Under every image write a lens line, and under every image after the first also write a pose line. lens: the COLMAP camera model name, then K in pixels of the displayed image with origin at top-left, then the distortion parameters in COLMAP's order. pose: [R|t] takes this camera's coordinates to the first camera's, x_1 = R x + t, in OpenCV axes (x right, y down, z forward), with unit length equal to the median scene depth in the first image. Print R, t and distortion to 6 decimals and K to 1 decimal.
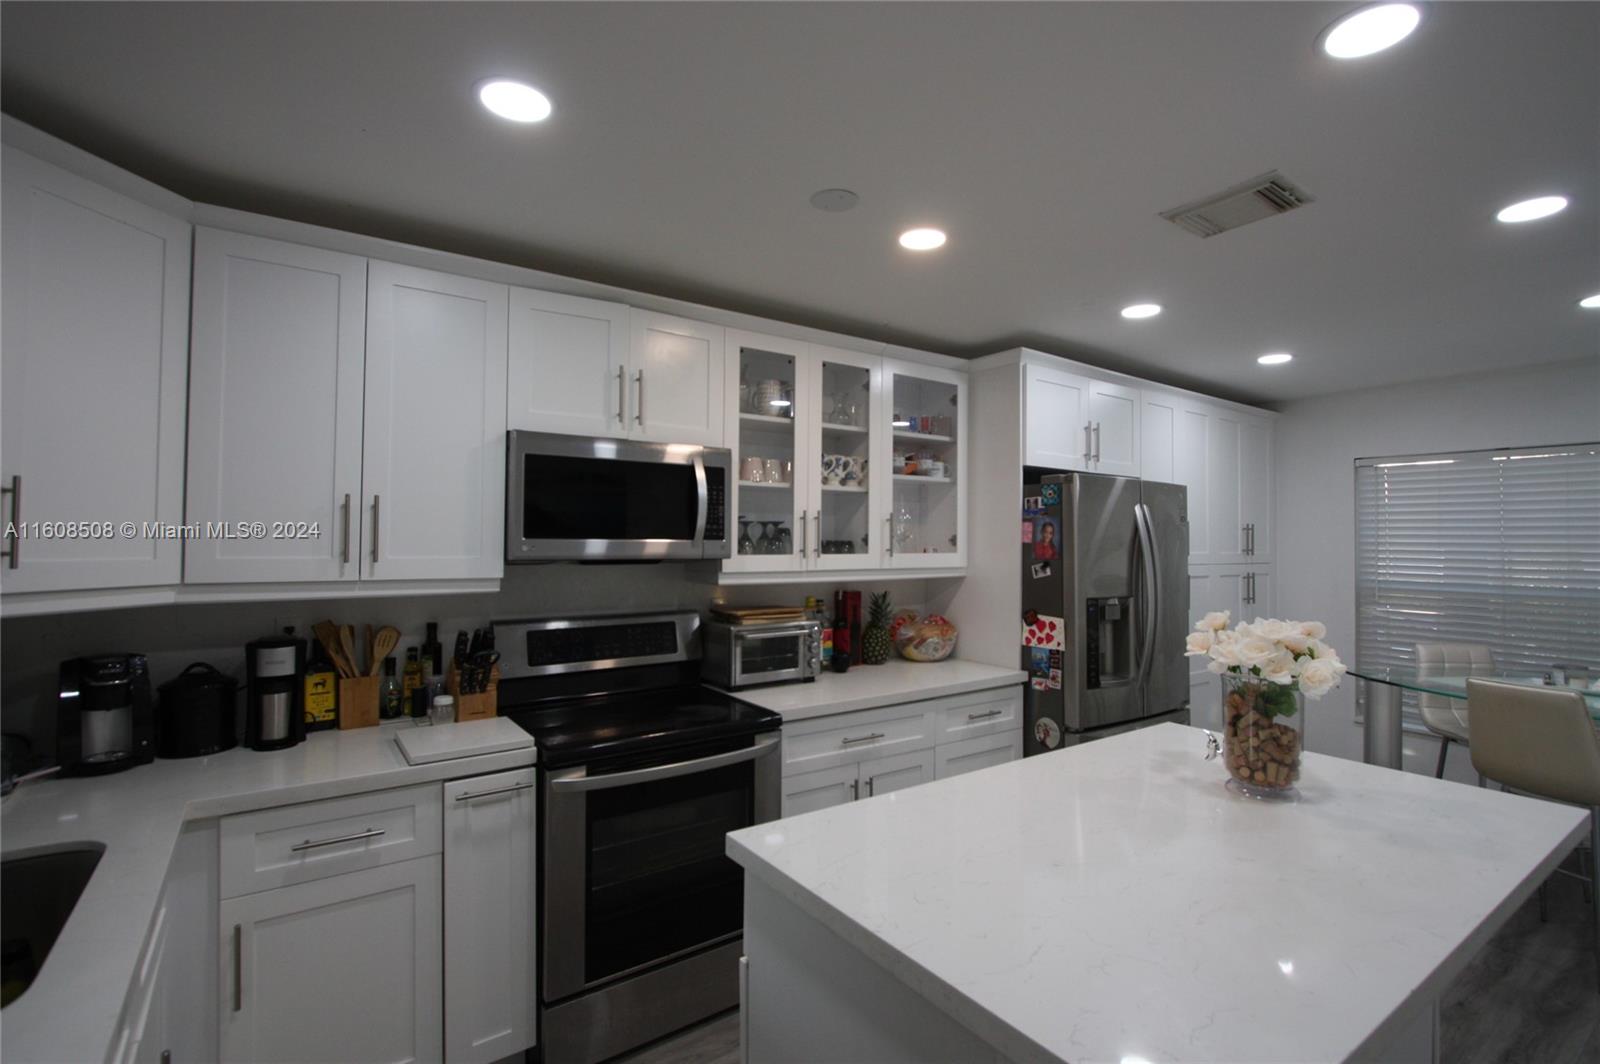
lens RADIAL K [[747.6, 0, 808.3], [0, 747.6, 527.2], [0, 0, 1]] dist [-0.018316, 0.004614]
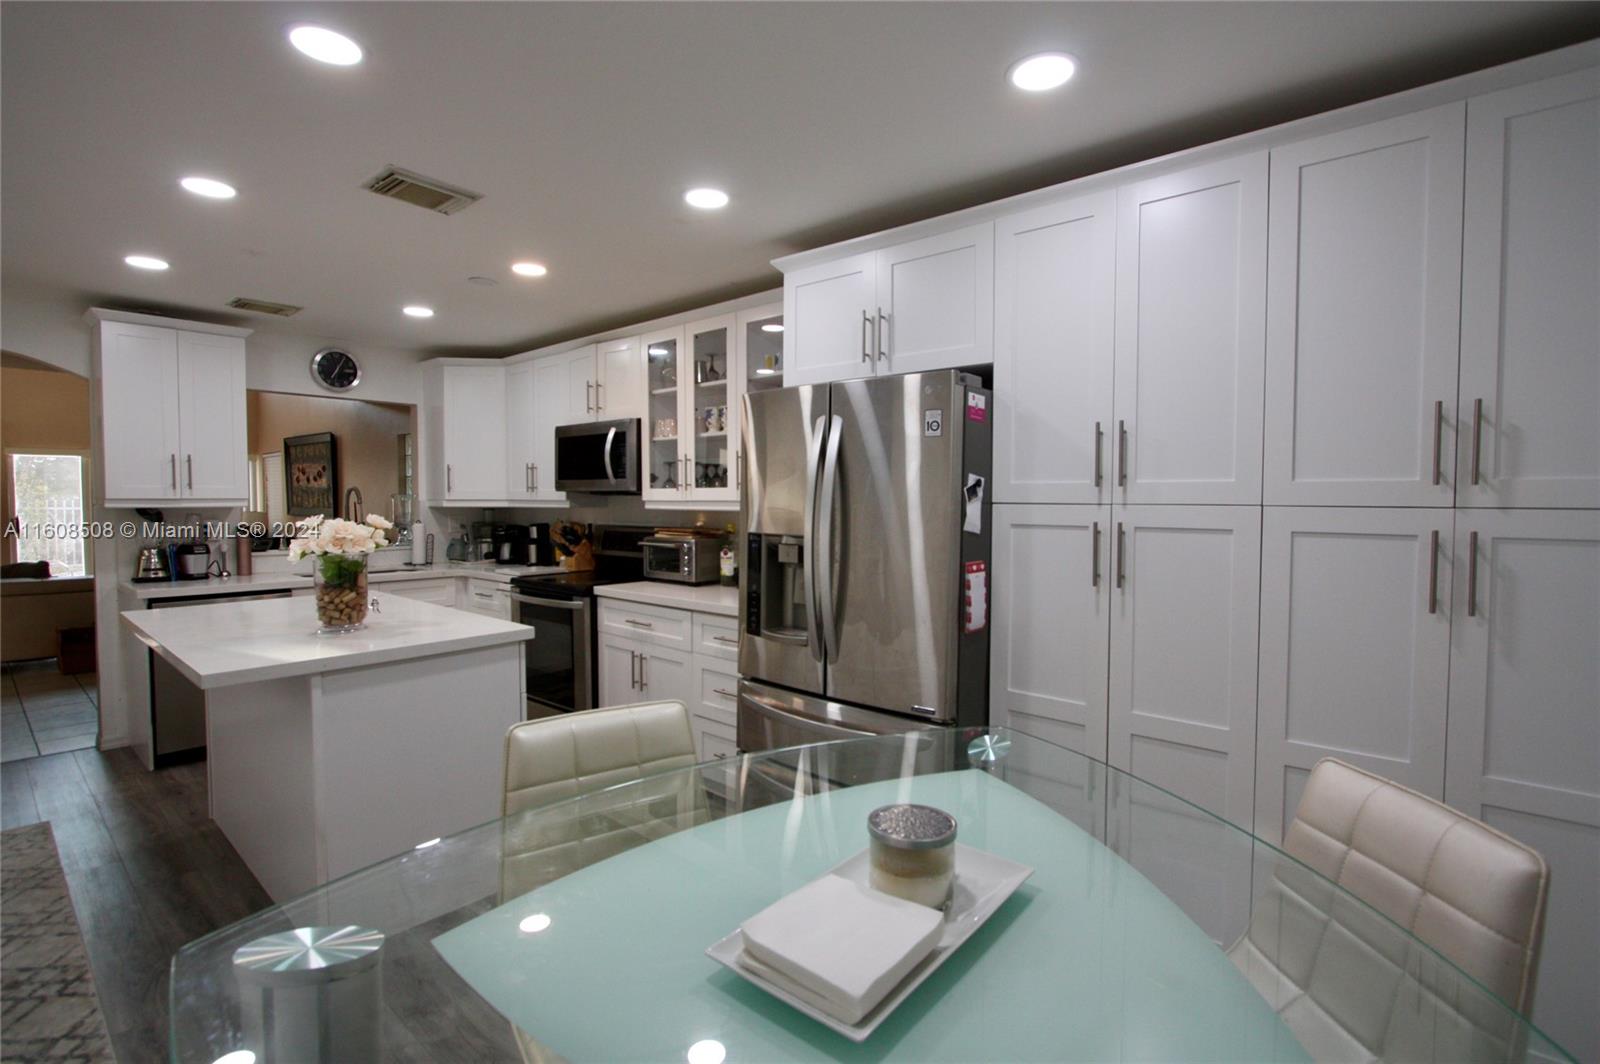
lens RADIAL K [[747.6, 0, 808.3], [0, 747.6, 527.2], [0, 0, 1]] dist [-0.018316, 0.004614]
pose [[0.236522, 0.035353, -0.970983, 1.481538], [0.022071, 0.998885, 0.041745, 0.061685], [0.971375, -0.031304, 0.235478, 1.004283]]
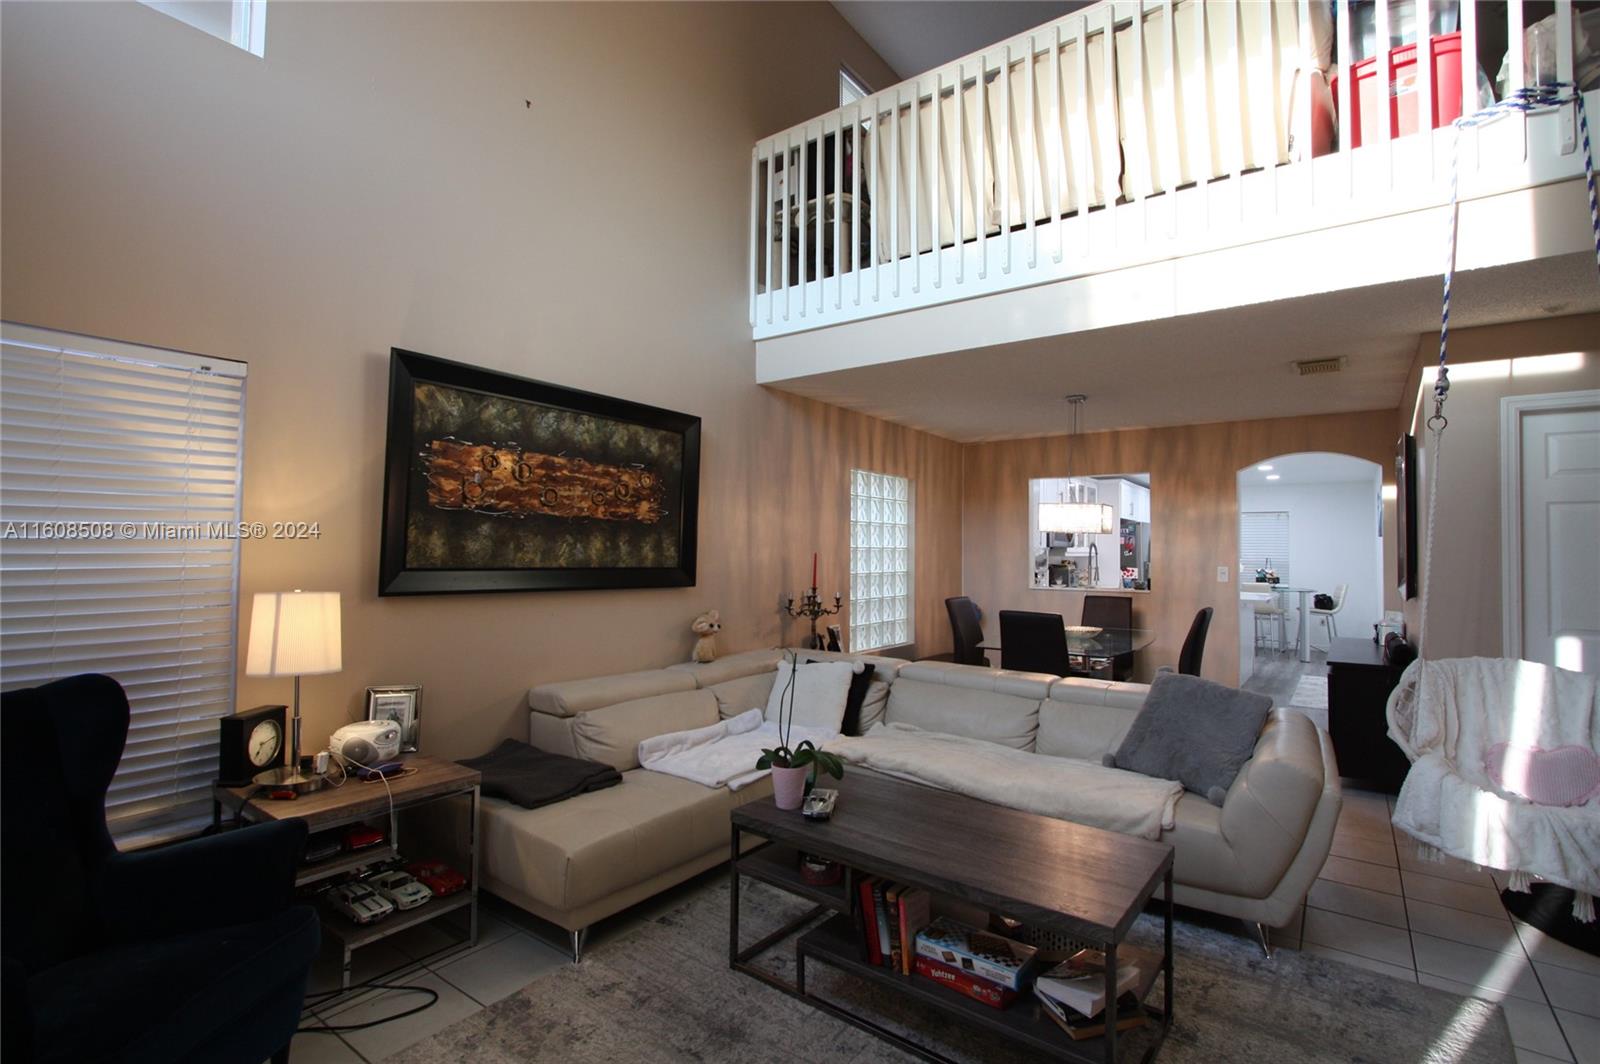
lens RADIAL K [[747.6, 0, 808.3], [0, 747.6, 527.2], [0, 0, 1]] dist [-0.018316, 0.004614]
pose [[0.949806, 0.014420, 0.312507, -2.273155], [-0.012224, 0.999885, -0.008985, -0.005243], [-0.312600, 0.004714, 0.949873, -1.795111]]
